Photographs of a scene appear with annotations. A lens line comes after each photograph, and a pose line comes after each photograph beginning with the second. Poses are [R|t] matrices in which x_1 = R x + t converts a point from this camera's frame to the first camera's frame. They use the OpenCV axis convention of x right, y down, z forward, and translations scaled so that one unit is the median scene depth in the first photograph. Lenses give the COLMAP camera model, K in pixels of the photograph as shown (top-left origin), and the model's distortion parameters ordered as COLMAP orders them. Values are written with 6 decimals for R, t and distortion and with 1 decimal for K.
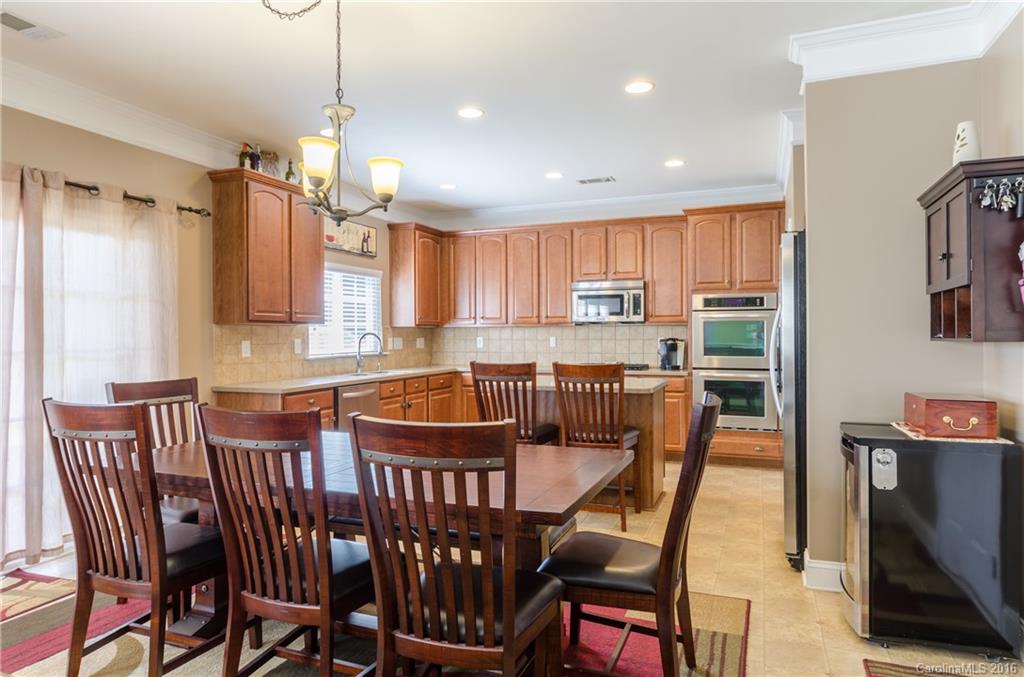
lens RADIAL K [[641.5, 0, 499.9], [0, 641.5, 338.2], [0, 0, 1]] dist [0.004597, 0.000656]
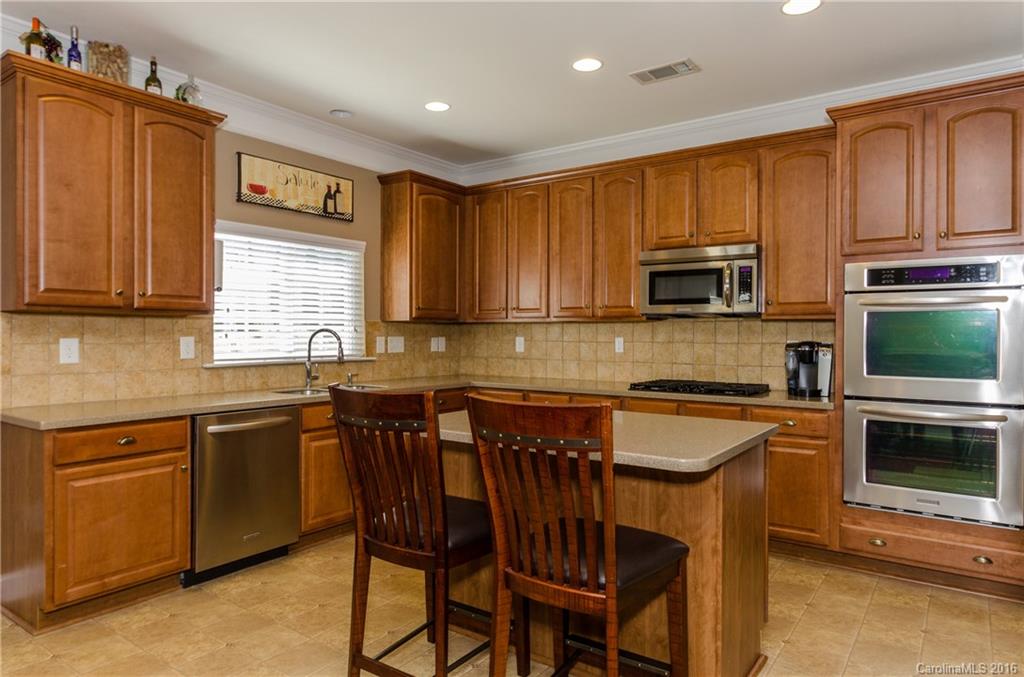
lens RADIAL K [[641.5, 0, 499.9], [0, 641.5, 338.2], [0, 0, 1]] dist [0.004597, 0.000656]
pose [[0.969899, 0.010350, -0.243289, 0.140386], [-0.010547, 0.999944, 0.000490, -0.000744], [0.243281, 0.002091, 0.969954, 0.374118]]
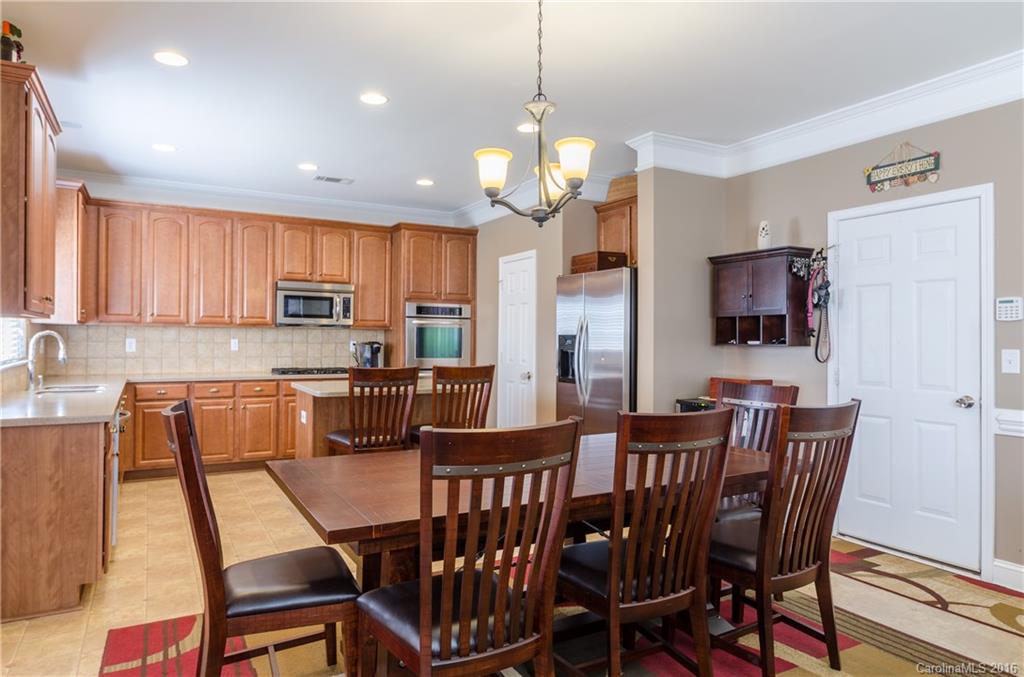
lens RADIAL K [[650.0, 0, 499.3], [0, 650.0, 328.6], [0, 0, 1]] dist [0.002326, 0.000373]
pose [[0.638107, 0.022659, 0.769614, -0.422965], [-0.008376, 0.999712, -0.022489, 0.000166], [-0.769902, 0.007904, 0.638114, 0.170419]]
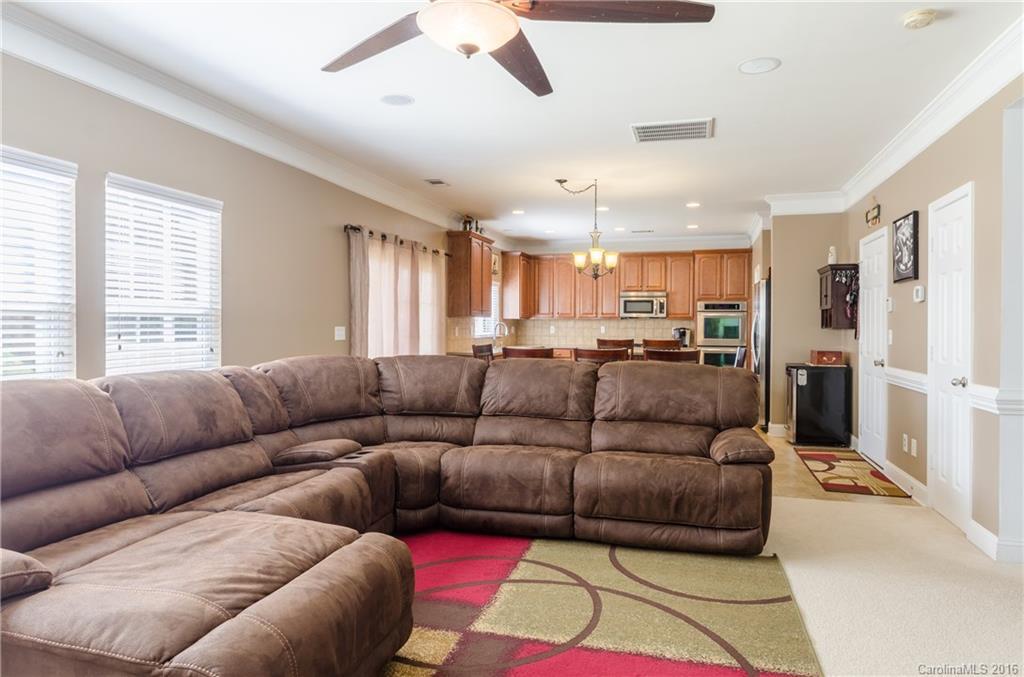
lens RADIAL K [[650.6, 0, 512.0], [0, 650.6, 338.5], [0, 0, 1]] dist [-0.006834, -0.000969]
pose [[0.994197, 0.007447, 0.107321, -0.340507], [-0.009145, 0.999841, 0.015340, 0.005647], [-0.107189, -0.016233, 0.994106, -0.593319]]
